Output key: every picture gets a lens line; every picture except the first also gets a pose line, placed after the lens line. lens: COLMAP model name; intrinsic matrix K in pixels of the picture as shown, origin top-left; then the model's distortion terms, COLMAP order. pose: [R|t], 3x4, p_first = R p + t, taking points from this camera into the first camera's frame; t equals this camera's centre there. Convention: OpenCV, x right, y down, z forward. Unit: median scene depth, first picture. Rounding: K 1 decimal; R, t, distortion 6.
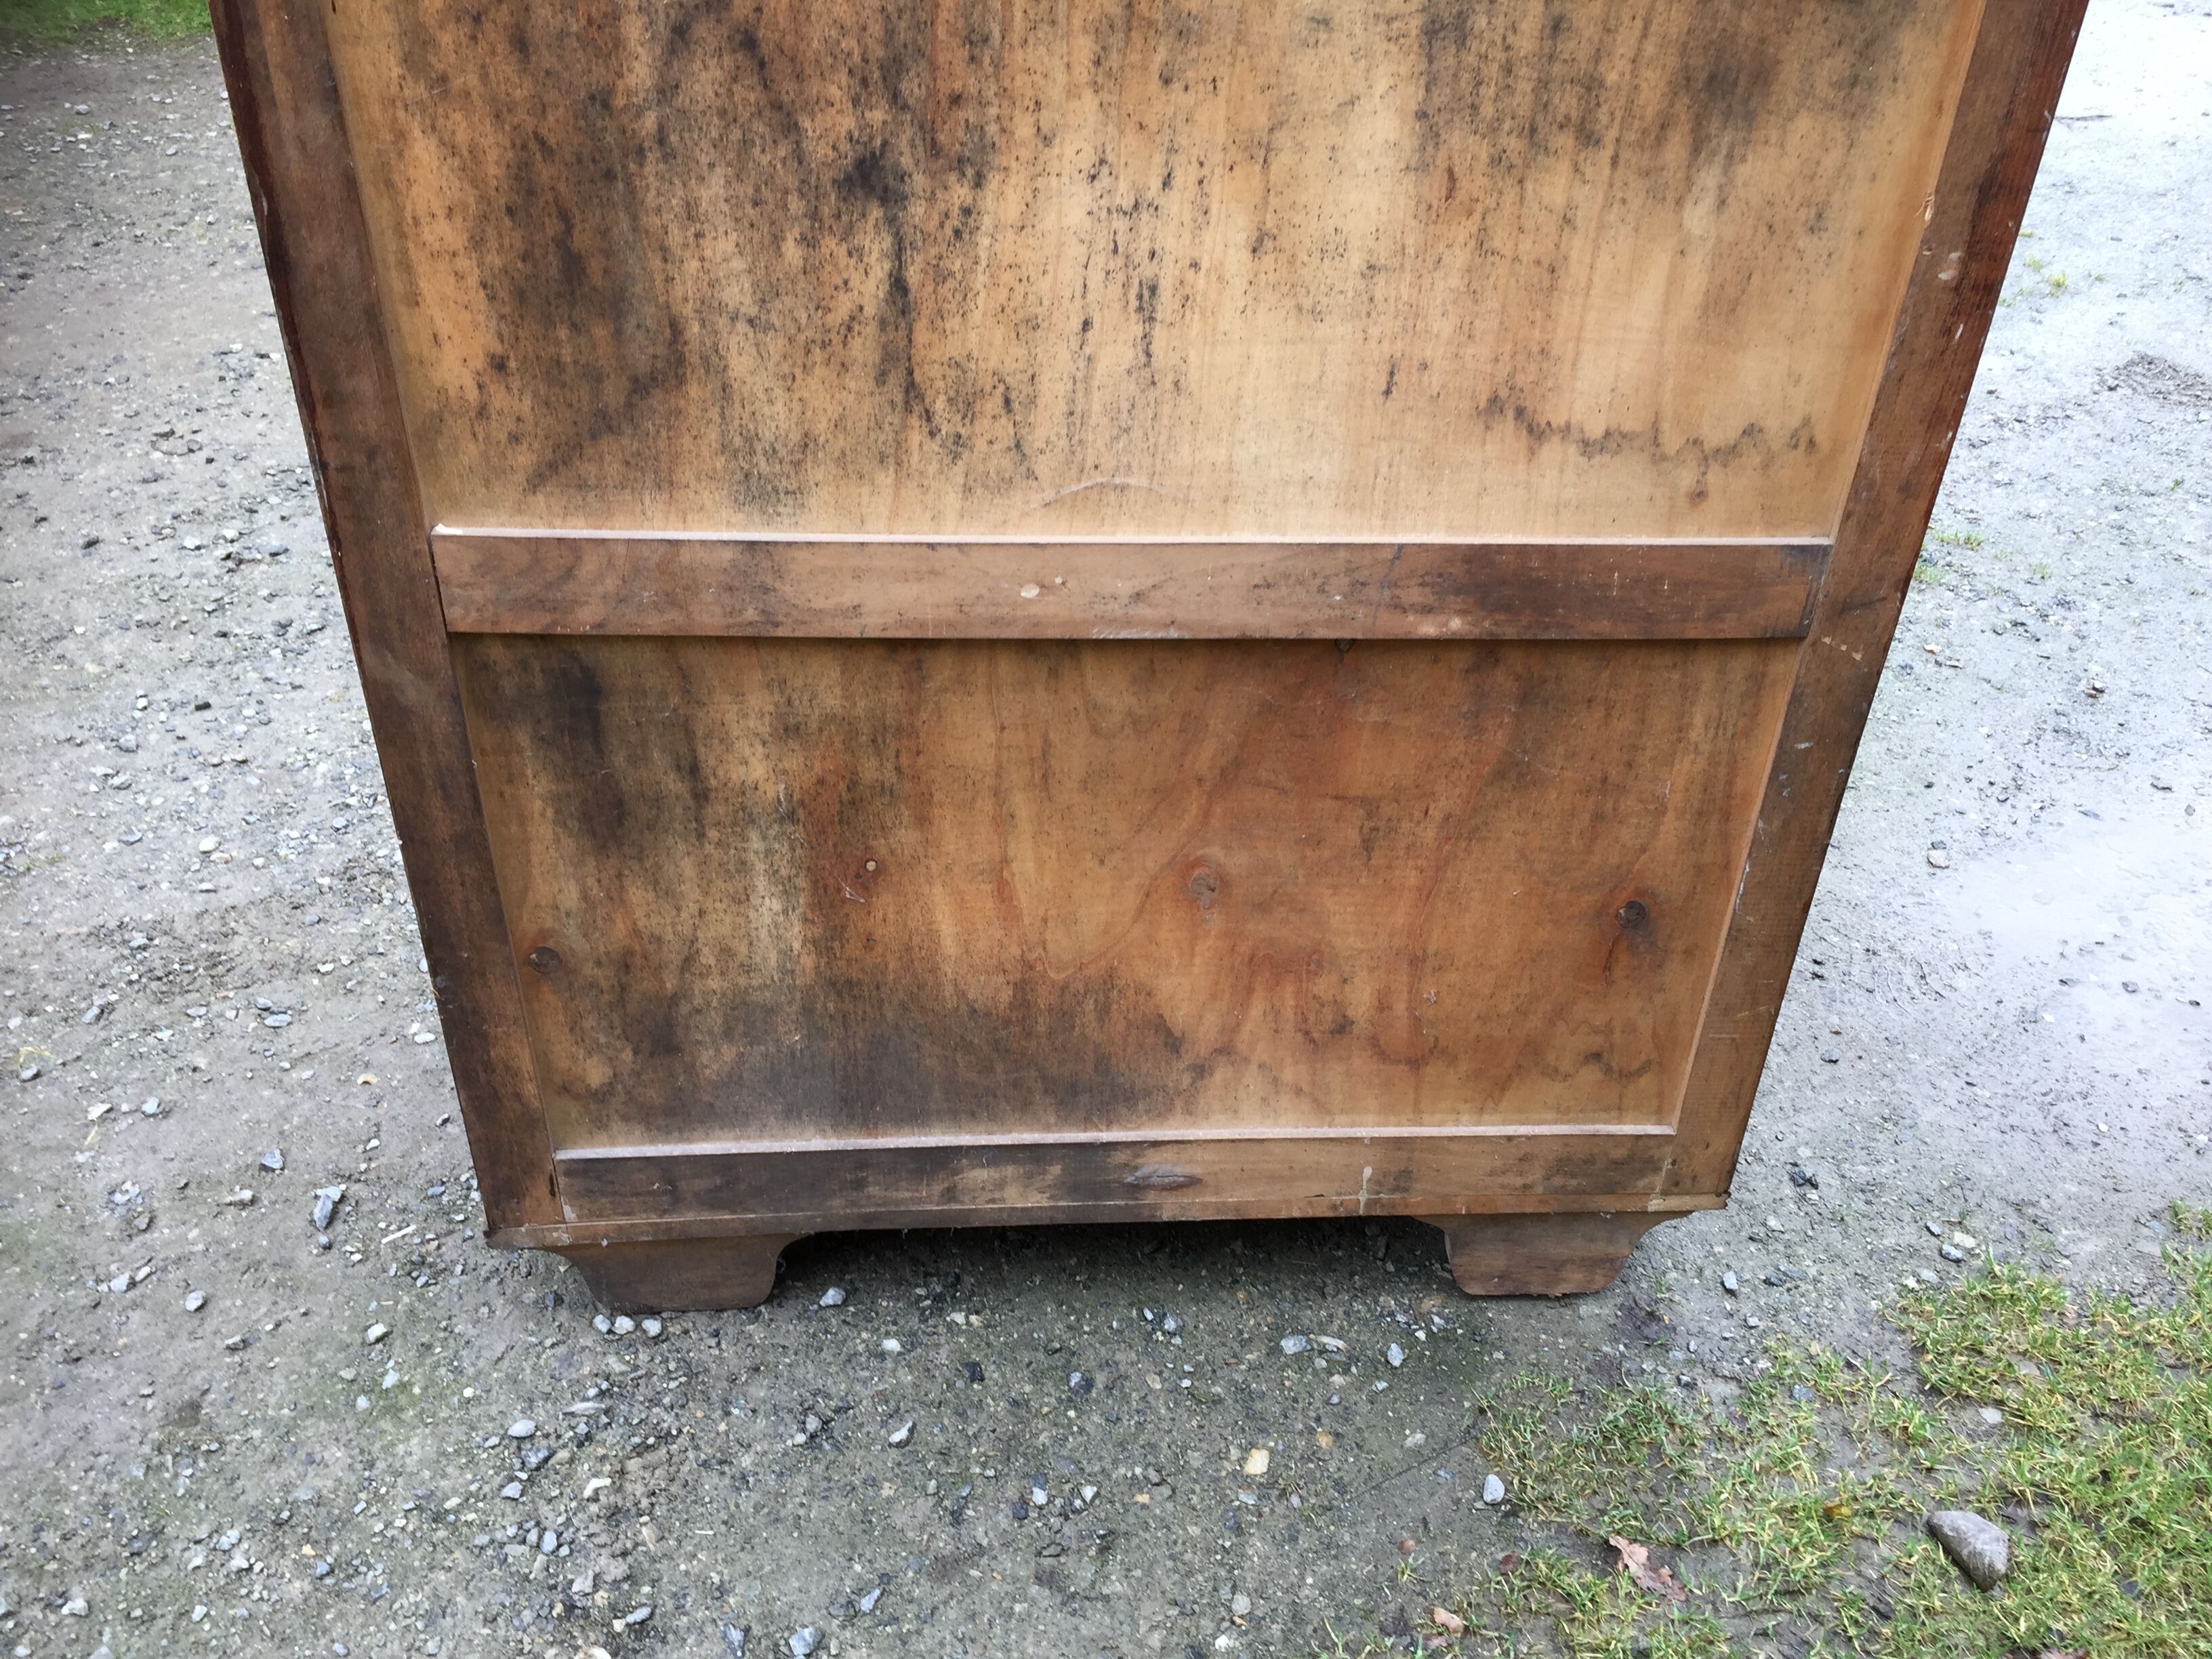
lens RADIAL K [[1925.1, 0, 1115.6], [0, 1925.1, 832.1], [0, 0, 1]] dist [0.103847, -0.124271]
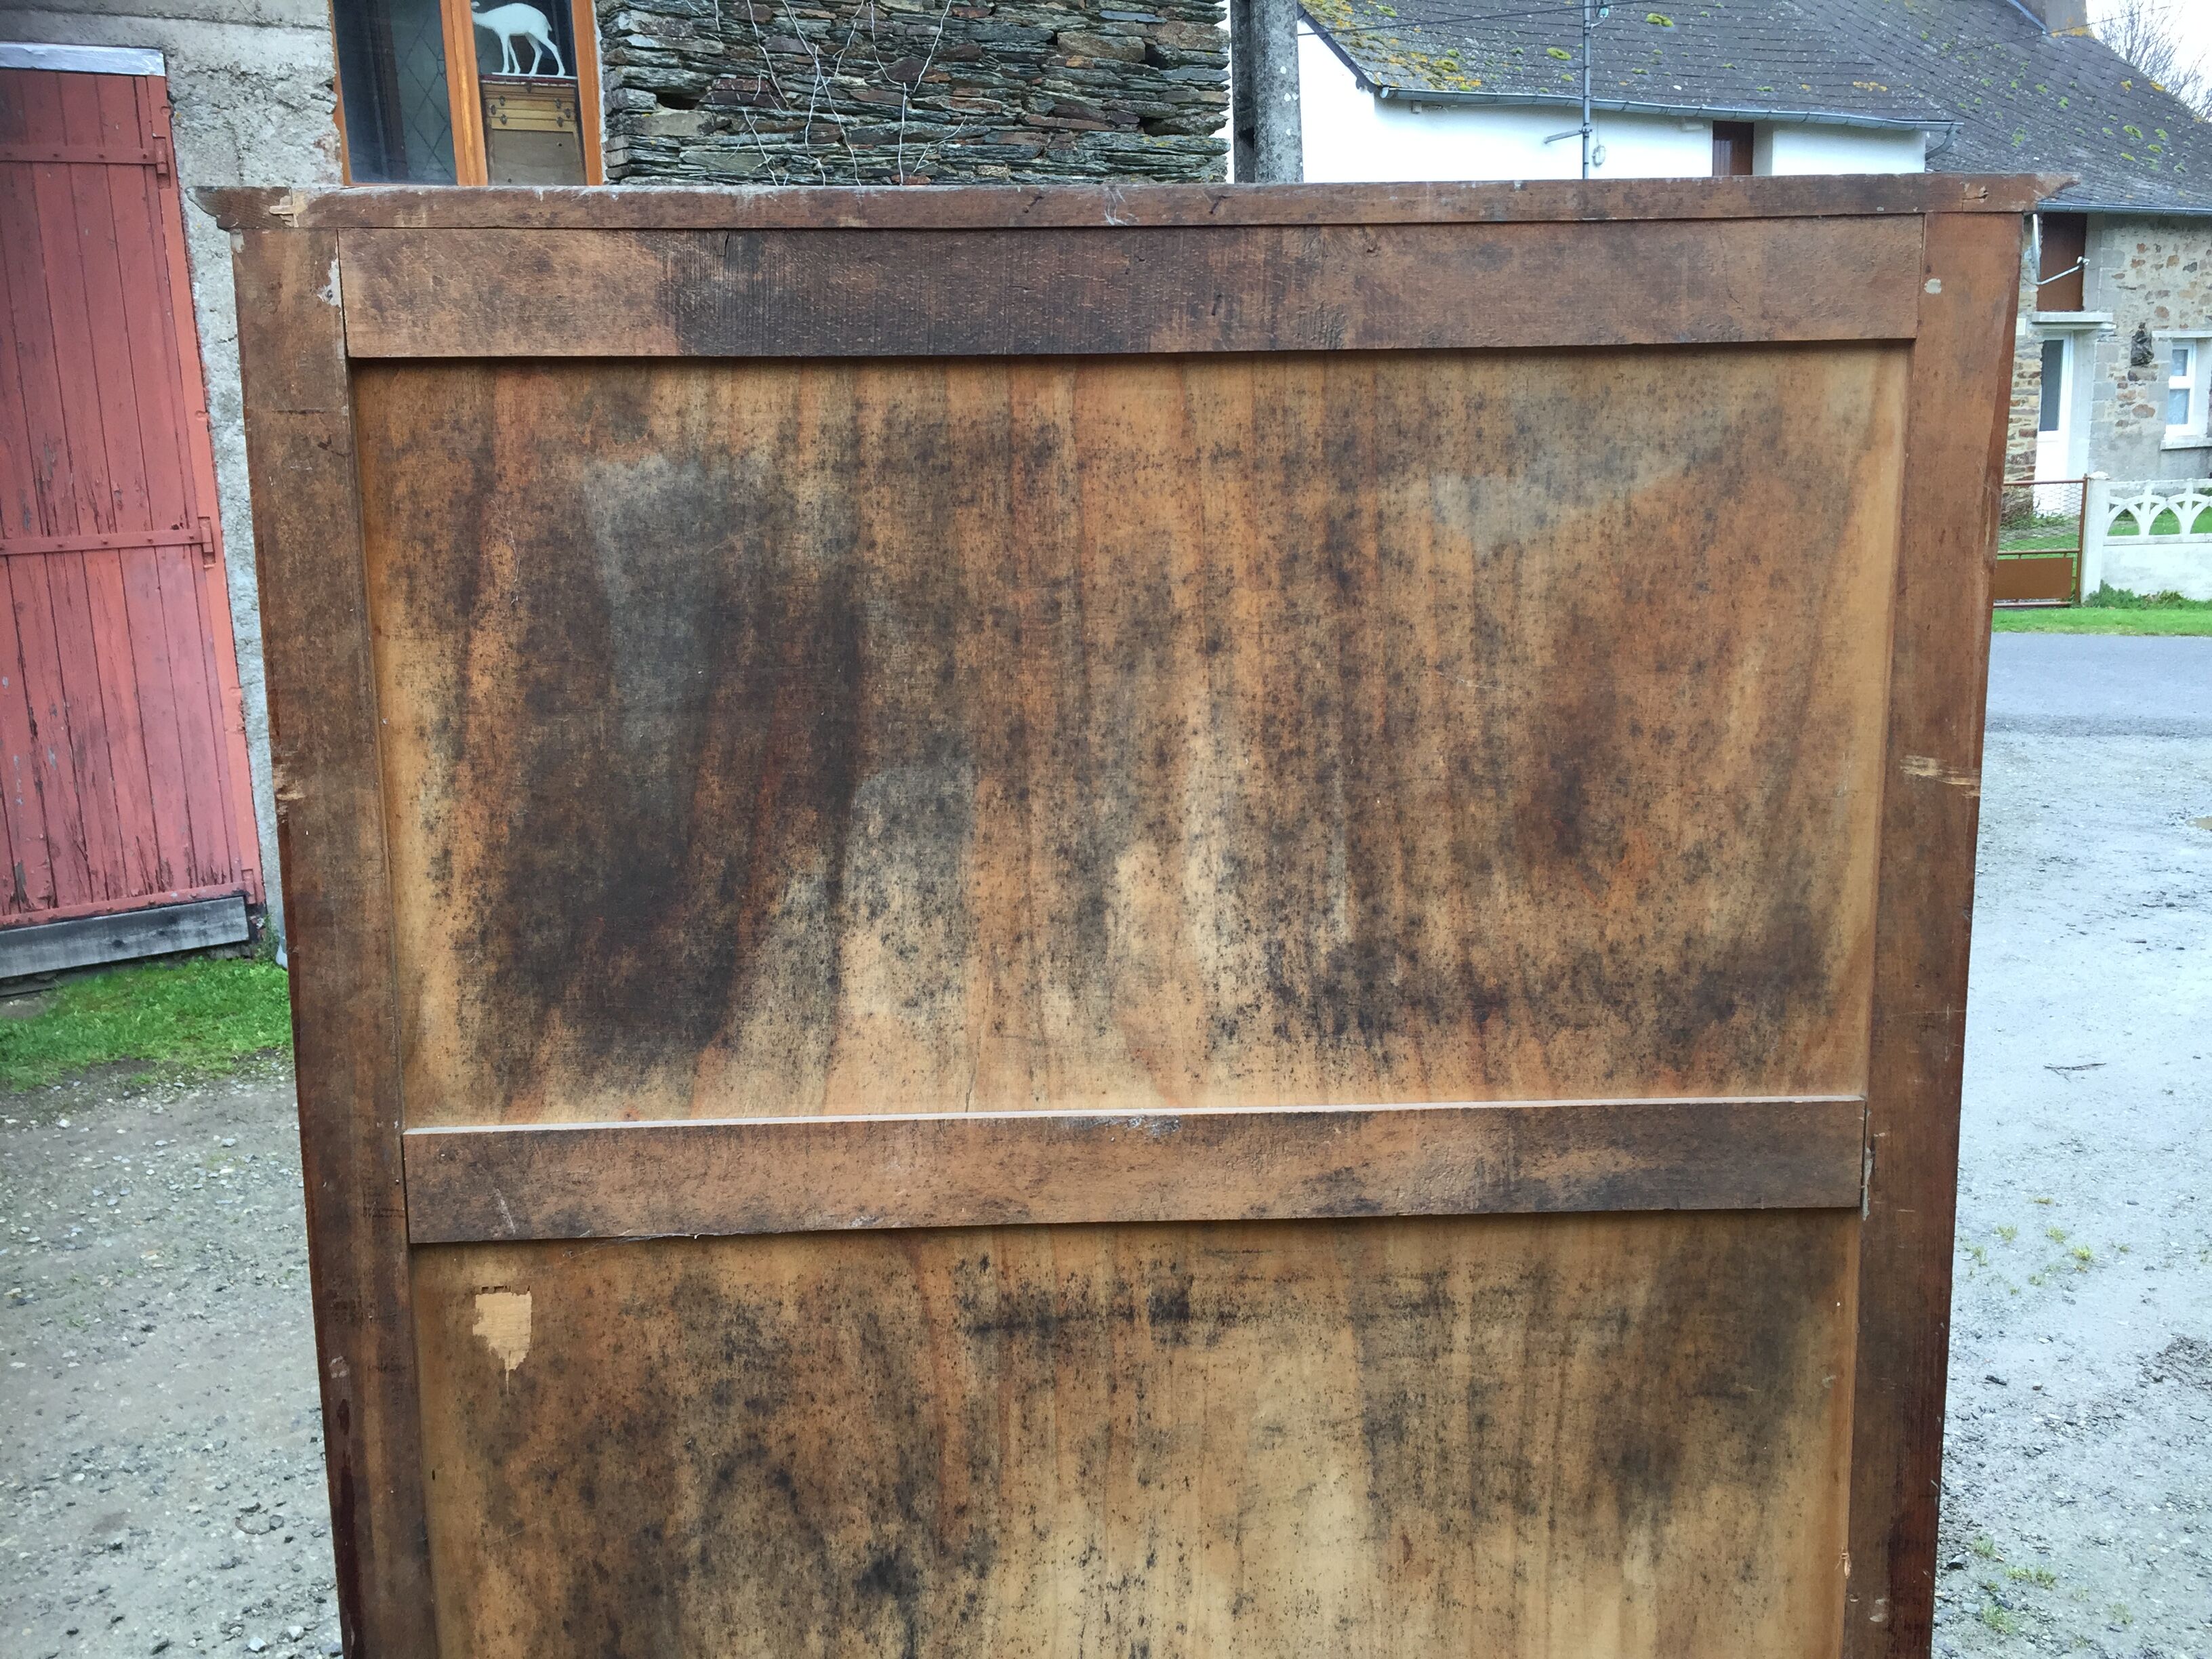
lens RADIAL K [[1925.1, 0, 1115.6], [0, 1925.1, 832.1], [0, 0, 1]] dist [0.103847, -0.124271]
pose [[0.998386, -0.046012, -0.033293, 0.062997], [0.028143, 0.909987, -0.413680, -0.253716], [0.049330, 0.412075, 0.909813, -0.194239]]
